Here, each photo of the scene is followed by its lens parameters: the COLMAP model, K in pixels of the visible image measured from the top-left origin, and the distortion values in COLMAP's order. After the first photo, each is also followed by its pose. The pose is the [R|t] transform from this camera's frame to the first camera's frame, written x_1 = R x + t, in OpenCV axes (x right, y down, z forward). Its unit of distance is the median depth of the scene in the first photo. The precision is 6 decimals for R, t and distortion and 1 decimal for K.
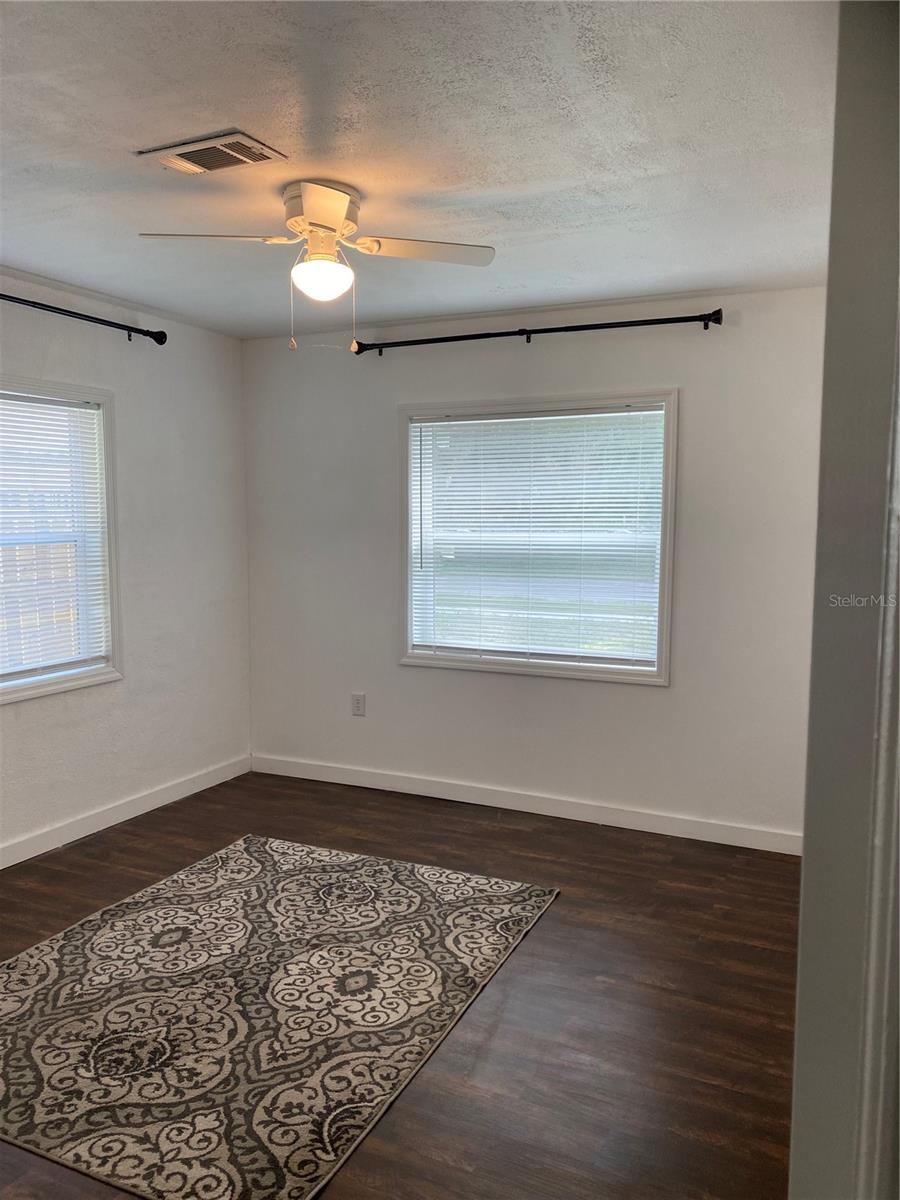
lens RADIAL K [[909.3, 0, 454.4], [0, 909.3, 599.1], [0, 0, 1]] dist [0.033663, -0.049977]
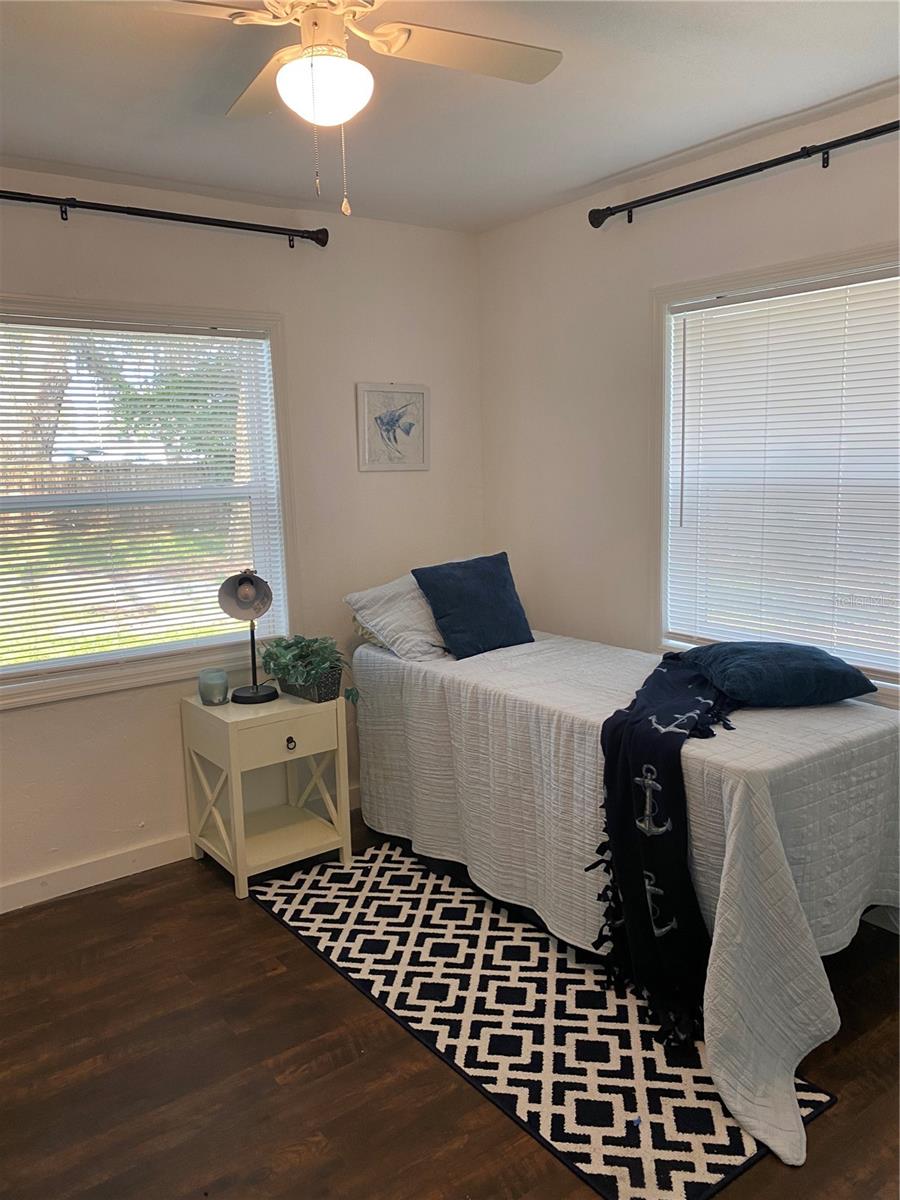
lens RADIAL K [[909.3, 0, 444.4], [0, 909.3, 602.4], [0, 0, 1]] dist [0.033663, -0.049977]
pose [[0.885177, 0.030576, -0.464248, 0.178481], [0.003723, 0.997341, 0.072786, -0.031304], [0.465239, -0.066157, 0.882709, 0.383230]]
